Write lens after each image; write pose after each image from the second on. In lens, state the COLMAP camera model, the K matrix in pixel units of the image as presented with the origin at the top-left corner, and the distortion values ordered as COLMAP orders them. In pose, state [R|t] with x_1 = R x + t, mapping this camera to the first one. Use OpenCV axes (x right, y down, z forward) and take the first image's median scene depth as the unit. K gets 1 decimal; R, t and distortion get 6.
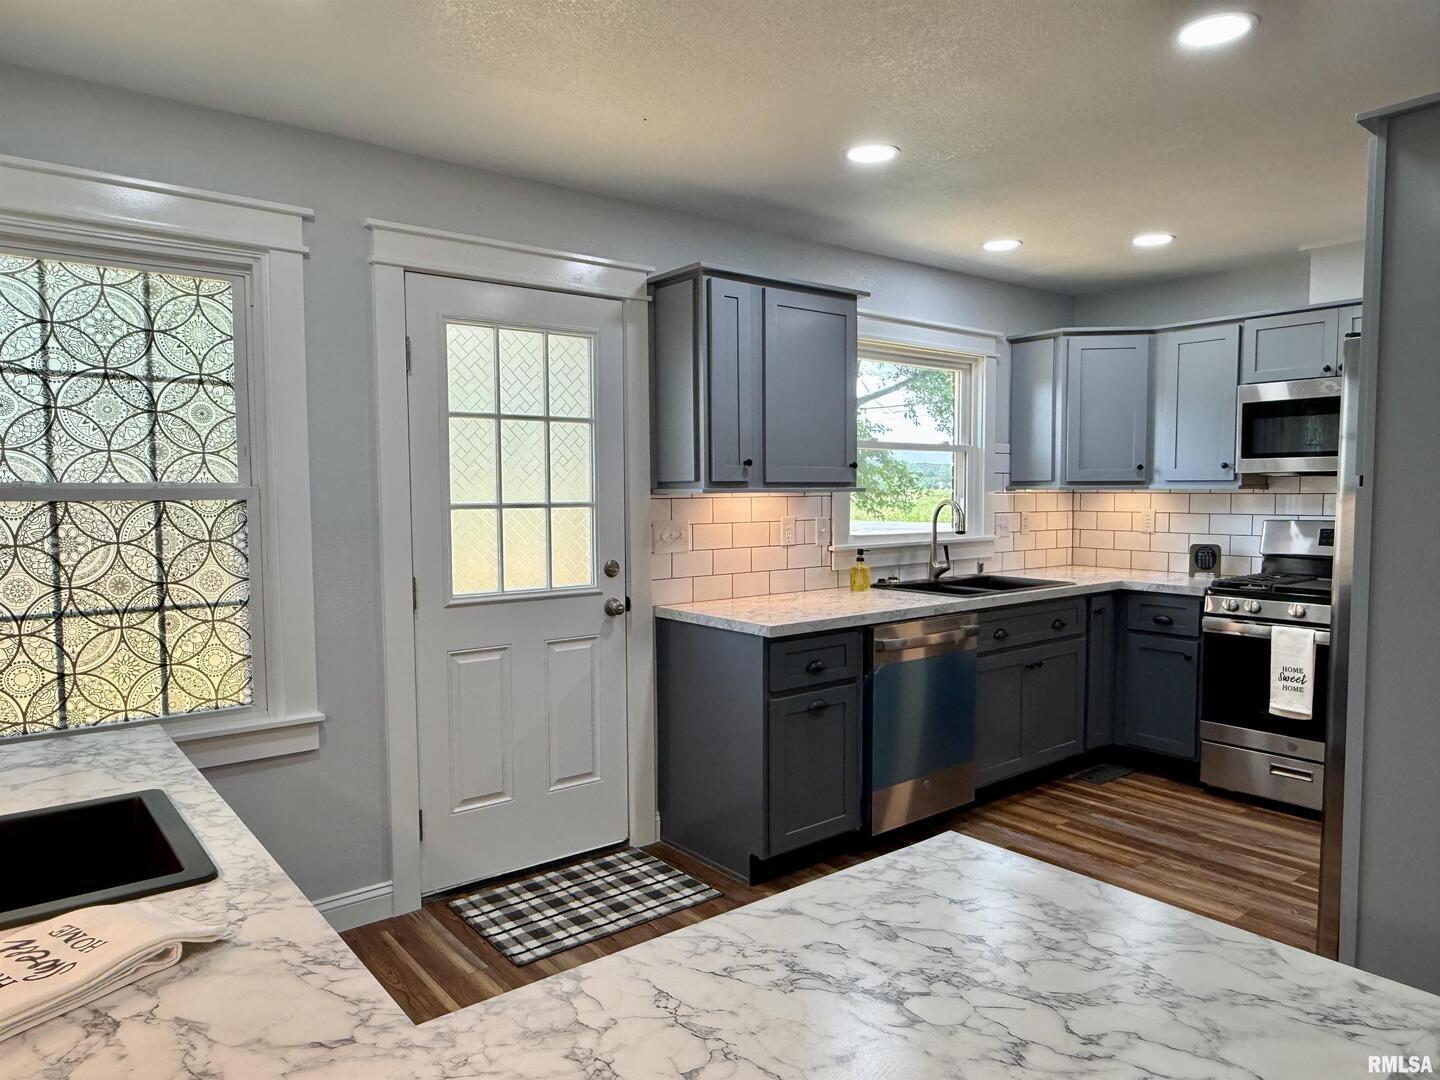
lens RADIAL K [[939.1, 0, 721.9], [0, 939.1, 549.5], [0, 0, 1]] dist [-0.002864, 0.001049]
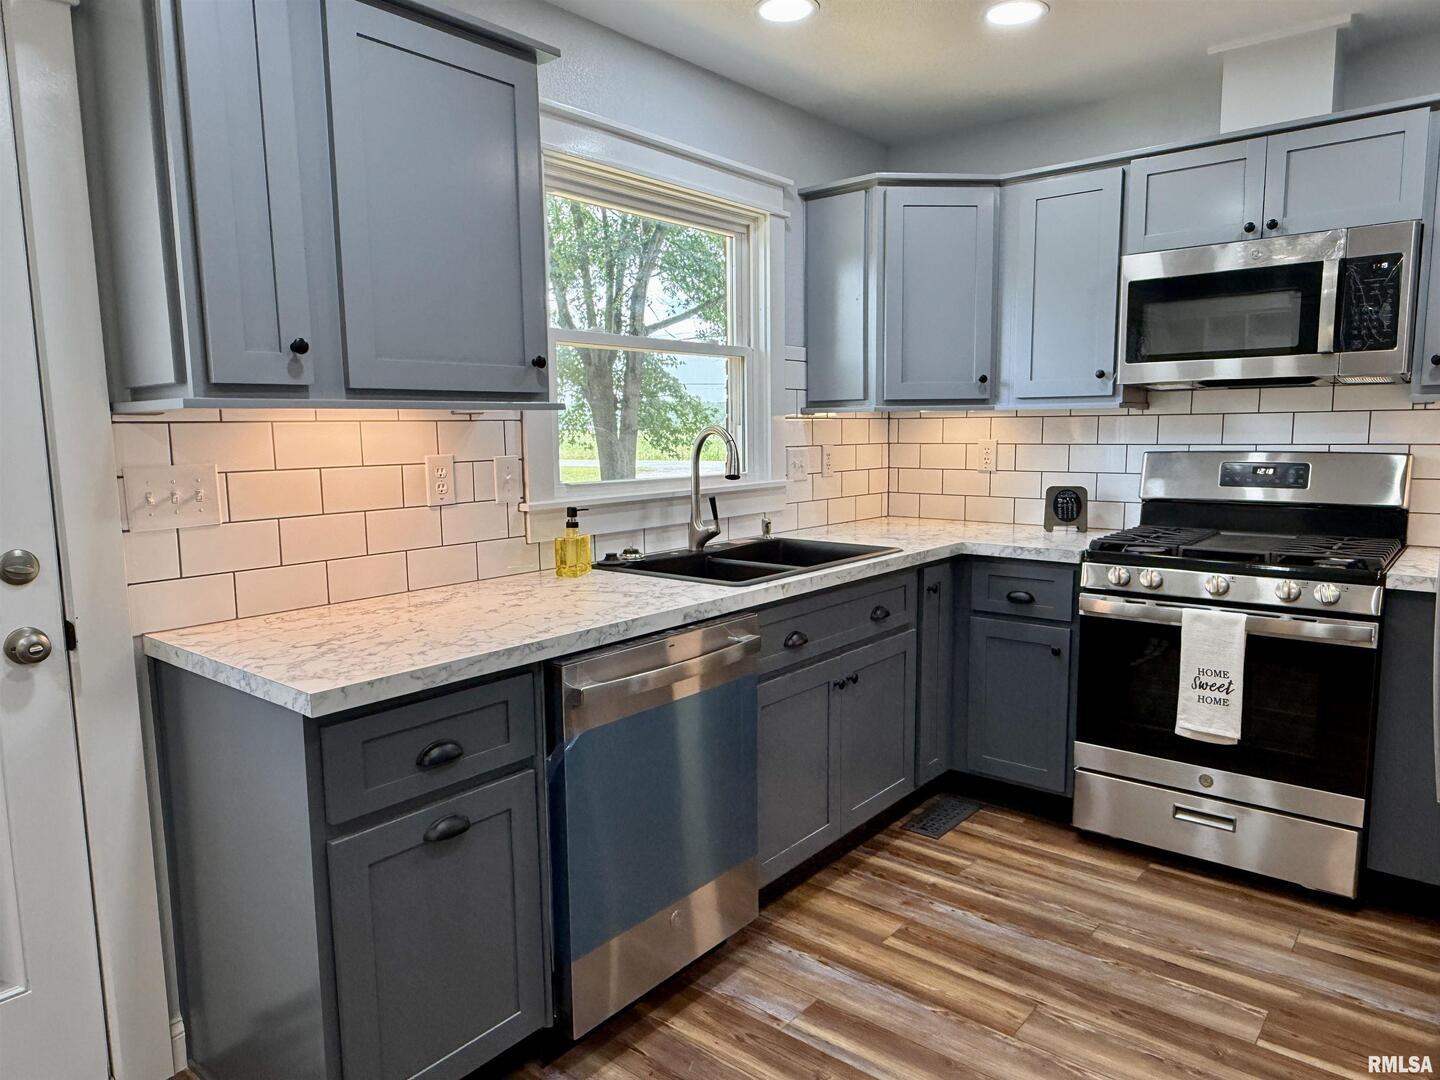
lens RADIAL K [[939.1, 0, 721.9], [0, 939.1, 549.5], [0, 0, 1]] dist [-0.002864, 0.001049]
pose [[0.978280, -0.033661, 0.204538, 0.115269], [0.020618, 0.997635, 0.065570, -0.010874], [-0.206262, -0.059929, 0.976660, 0.378159]]
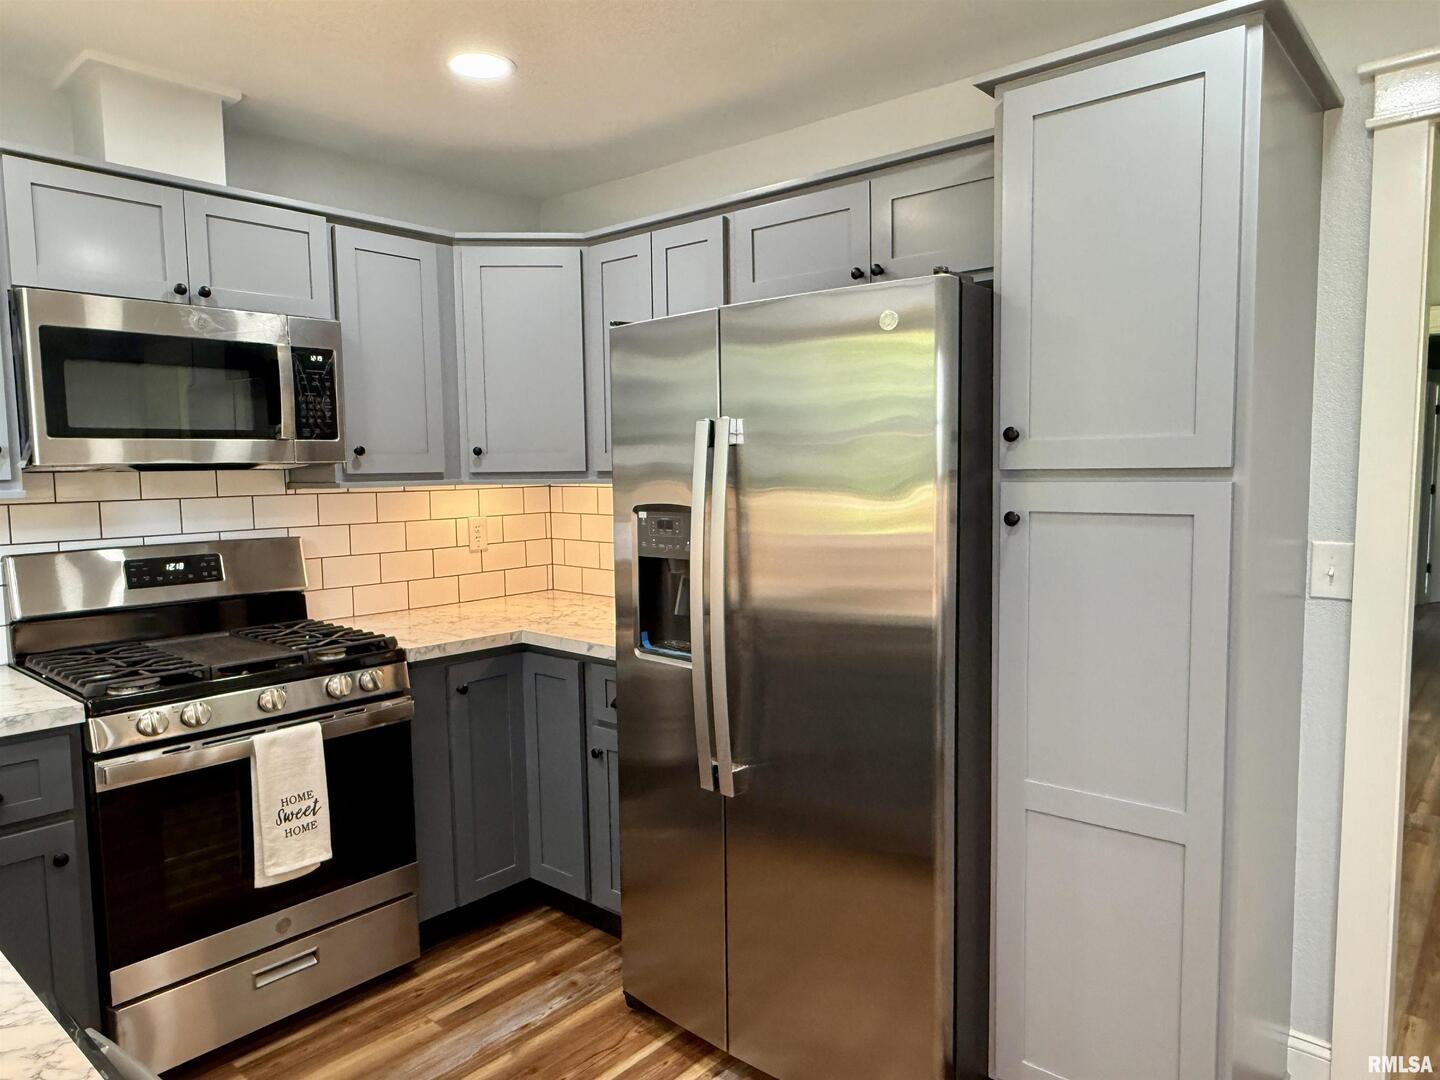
lens RADIAL K [[939.1, 0, 721.9], [0, 939.1, 549.5], [0, 0, 1]] dist [-0.002864, 0.001049]
pose [[-0.178315, -0.078609, 0.980828, -0.006768], [0.077022, 0.992630, 0.093557, -0.056318], [-0.980954, 0.092228, -0.170946, 0.743813]]
